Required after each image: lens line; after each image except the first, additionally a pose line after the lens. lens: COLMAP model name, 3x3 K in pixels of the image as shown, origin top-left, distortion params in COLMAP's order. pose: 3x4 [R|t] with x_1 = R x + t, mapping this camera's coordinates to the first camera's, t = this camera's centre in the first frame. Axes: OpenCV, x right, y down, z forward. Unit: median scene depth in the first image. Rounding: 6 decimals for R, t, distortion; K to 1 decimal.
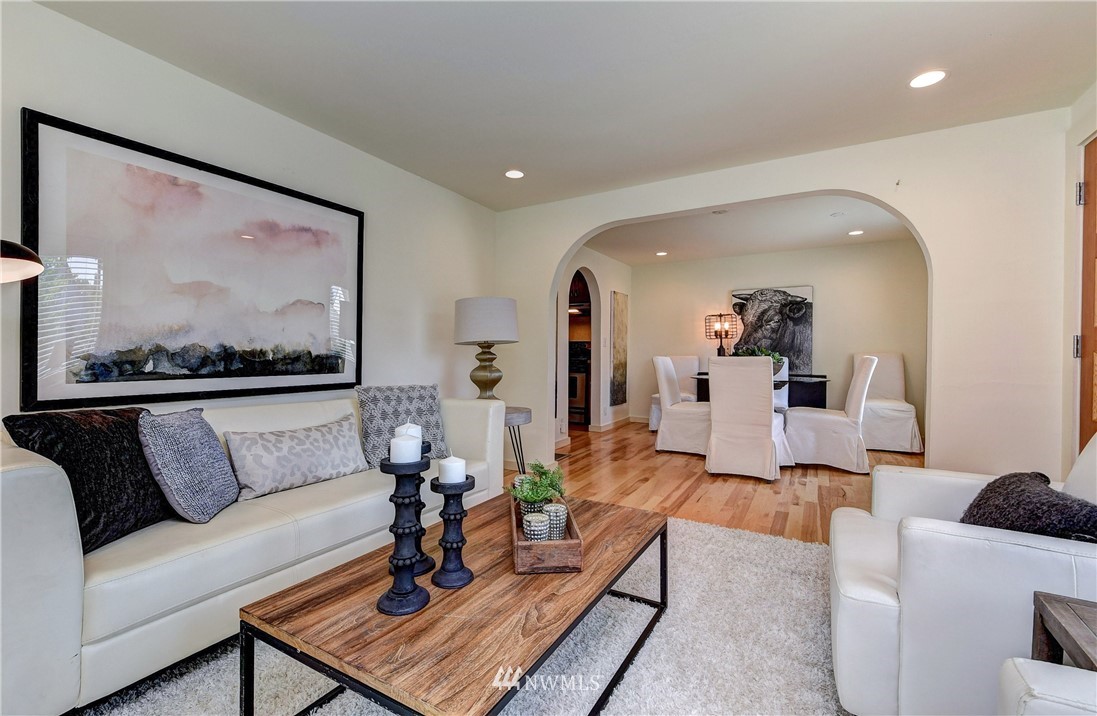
lens RADIAL K [[473.2, 0, 542.4], [0, 473.2, 360.4], [0, 0, 1]] dist [0.004488, -0.002966]
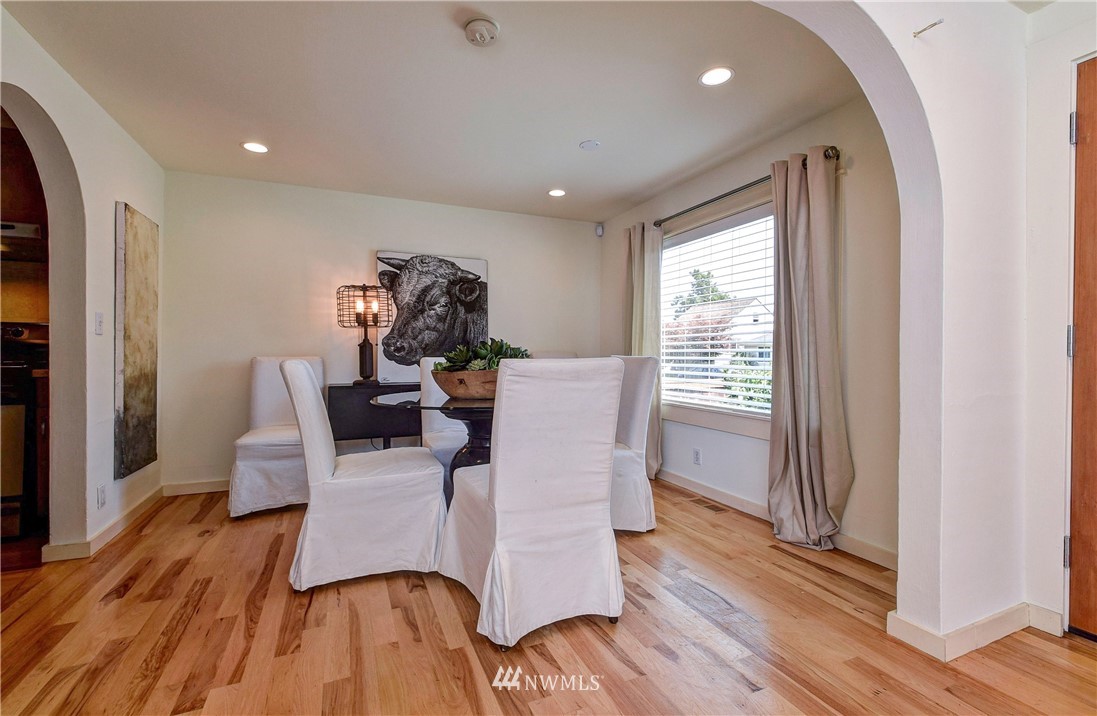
lens RADIAL K [[473.2, 0, 548.0], [0, 473.2, 355.0], [0, 0, 1]] dist [0.004488, -0.002966]
pose [[0.583745, -0.003808, 0.811928, 0.030004], [0.012183, 0.999918, -0.004069, -0.006204], [-0.811846, 0.012267, 0.583743, 0.473003]]
